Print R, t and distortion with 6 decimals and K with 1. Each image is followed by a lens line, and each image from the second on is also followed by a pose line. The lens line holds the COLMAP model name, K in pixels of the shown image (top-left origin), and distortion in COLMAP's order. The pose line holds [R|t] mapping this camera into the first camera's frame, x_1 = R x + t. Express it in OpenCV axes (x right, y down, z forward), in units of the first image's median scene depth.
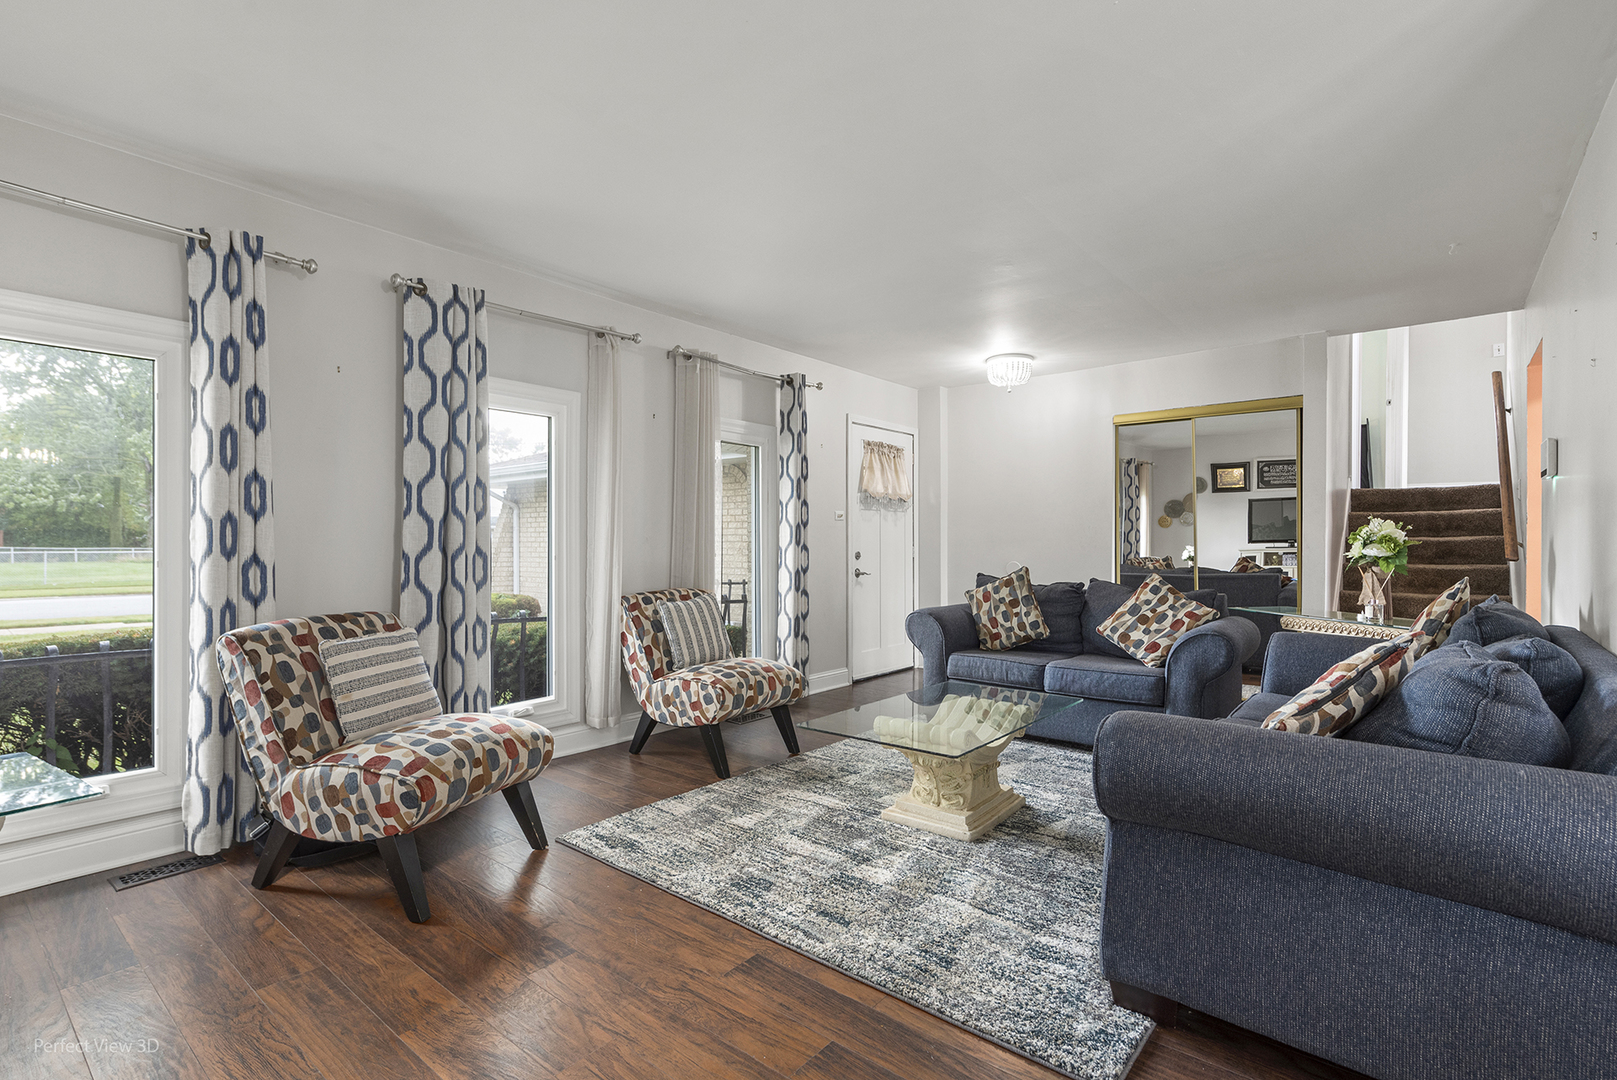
lens RADIAL K [[776.5, 0, 802.2], [0, 776.5, 545.7], [0, 0, 1]] dist [0.018873, -0.007010]
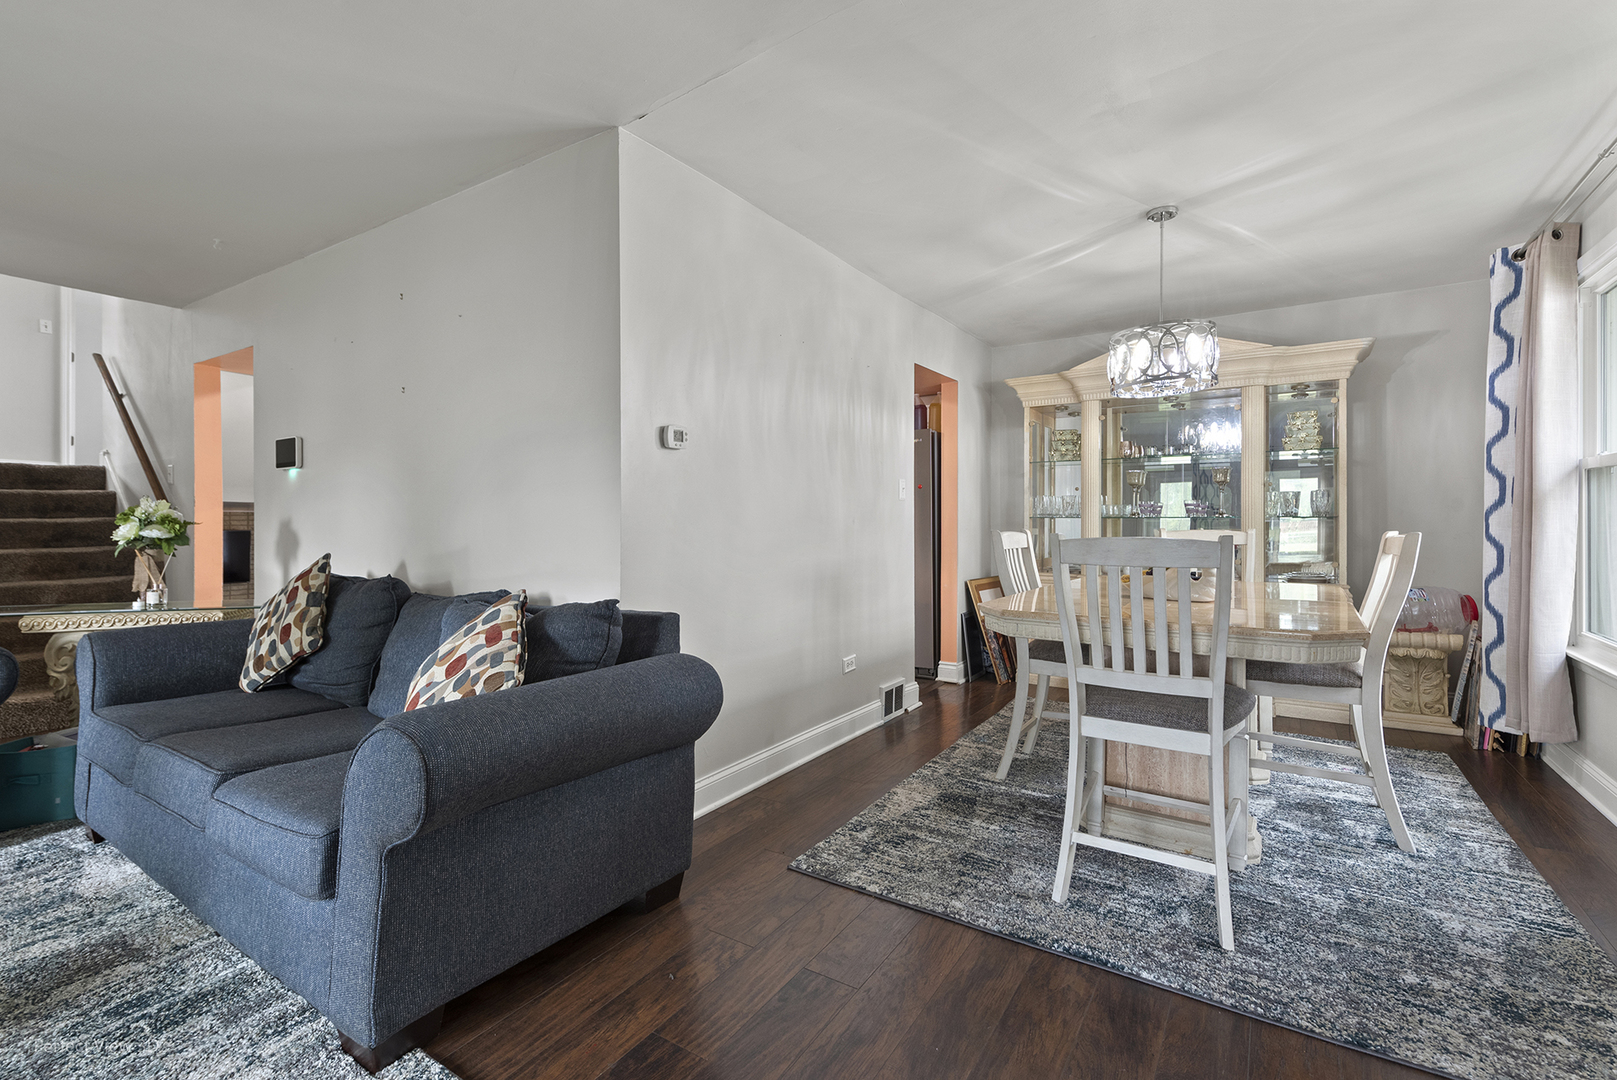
lens RADIAL K [[725.9, 0, 802.5], [0, 725.9, 523.3], [0, 0, 1]] dist [0.000664, 0.000064]
pose [[-0.129296, -0.000104, 0.991606, -0.230602], [0.007391, 0.999972, 0.001068, 0.000606], [-0.991578, 0.007467, -0.129292, 0.343739]]
